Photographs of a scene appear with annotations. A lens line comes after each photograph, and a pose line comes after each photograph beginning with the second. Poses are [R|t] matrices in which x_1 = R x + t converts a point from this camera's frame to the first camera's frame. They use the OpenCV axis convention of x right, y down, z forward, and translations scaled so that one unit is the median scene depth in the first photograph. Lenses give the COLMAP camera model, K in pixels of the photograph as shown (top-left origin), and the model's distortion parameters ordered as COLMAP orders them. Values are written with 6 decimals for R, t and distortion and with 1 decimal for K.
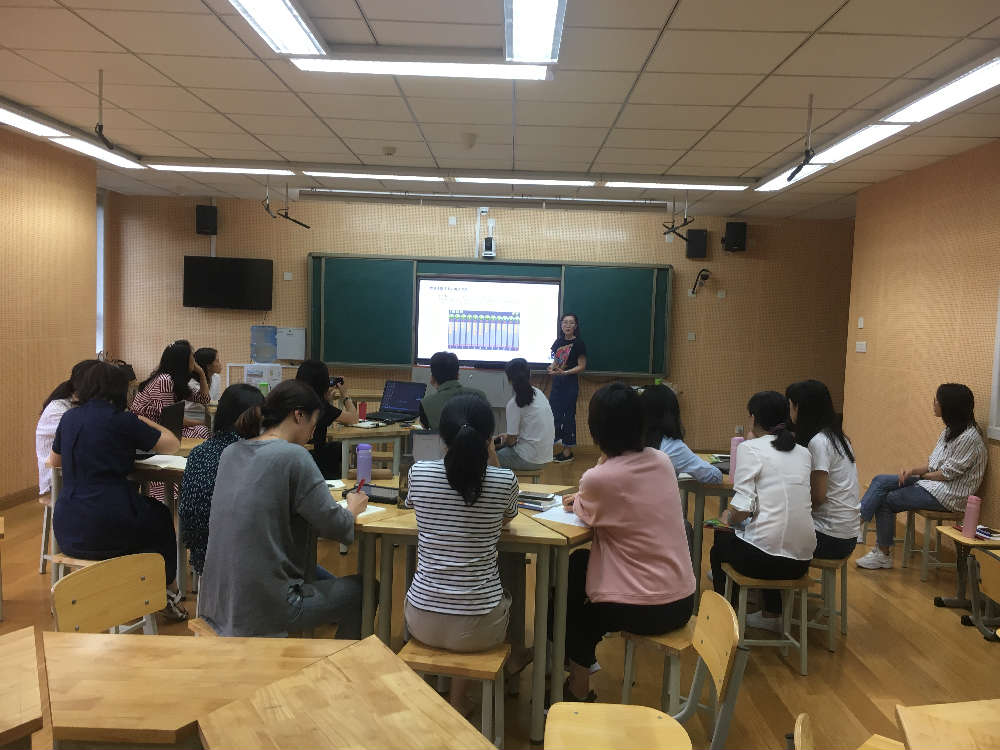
lens RADIAL K [[851.9, 0, 502.7], [0, 851.9, 382.1], [0, 0, 1]] dist [0.074029, -0.058925]
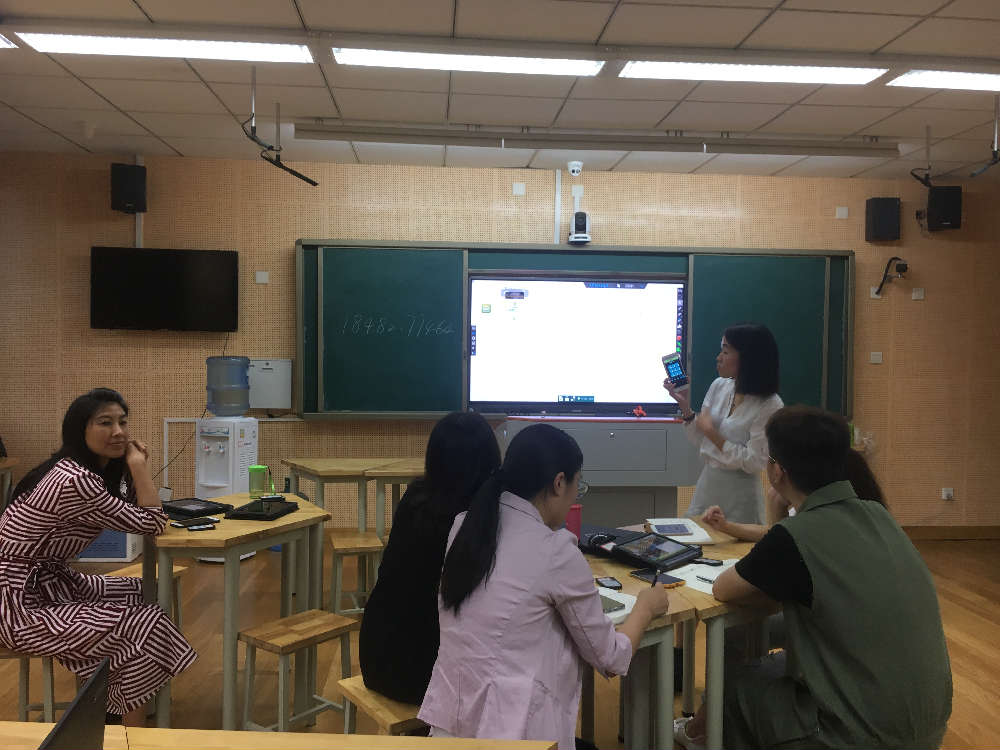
lens RADIAL K [[851.9, 0, 502.8], [0, 851.9, 374.6], [0, 0, 1]] dist [0.074029, -0.058925]
pose [[0.995579, -0.024439, 0.090689, -0.135207], [0.028178, 0.998795, -0.040182, -0.021867], [-0.089597, 0.042560, 0.995068, 0.362478]]
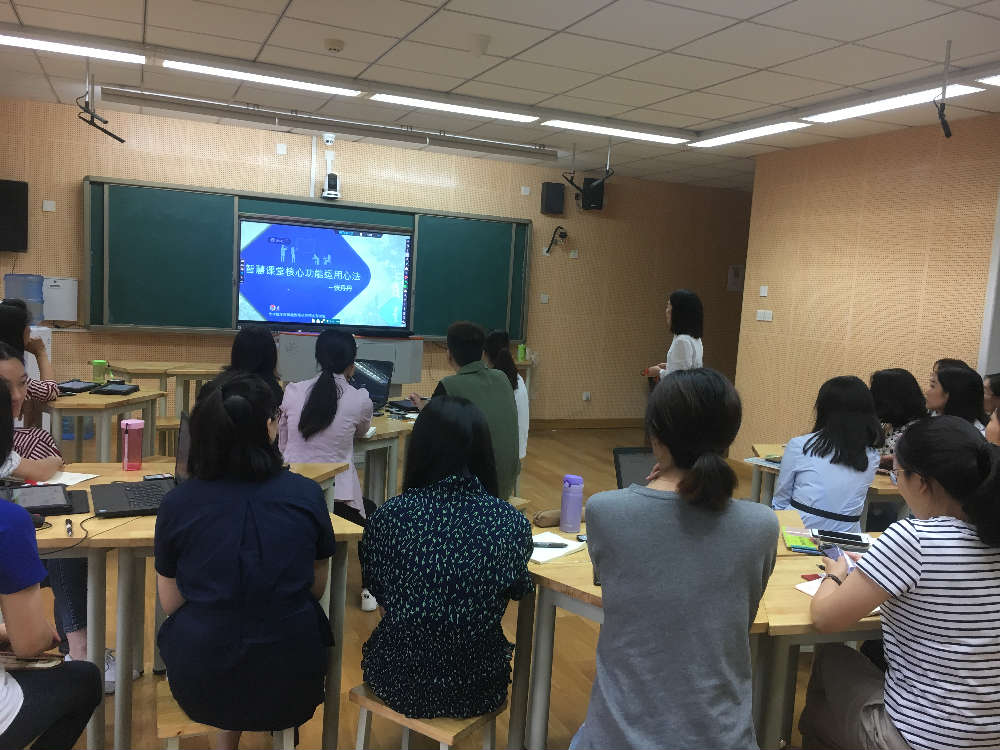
lens RADIAL K [[851.9, 0, 499.8], [0, 851.9, 374.9], [0, 0, 1]] dist [0.074029, -0.058925]
pose [[0.918824, -0.019000, 0.394209, -0.194852], [-0.000660, 0.998765, 0.049676, -0.017181], [-0.394666, -0.045903, 0.917677, 0.169249]]
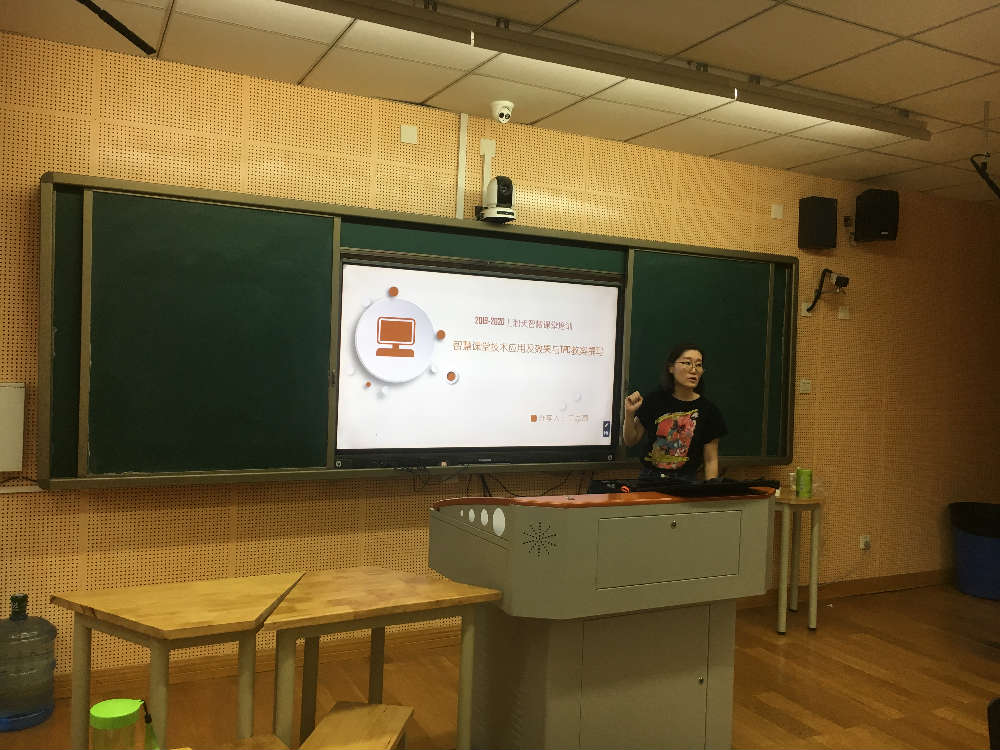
lens RADIAL K [[851.9, 0, 503.6], [0, 851.9, 374.4], [0, 0, 1]] dist [0.074029, -0.058925]
pose [[0.892579, -0.011069, 0.450755, -0.218750], [0.028936, 0.999044, -0.032766, -0.049654], [-0.449962, 0.042289, 0.892046, 0.595196]]
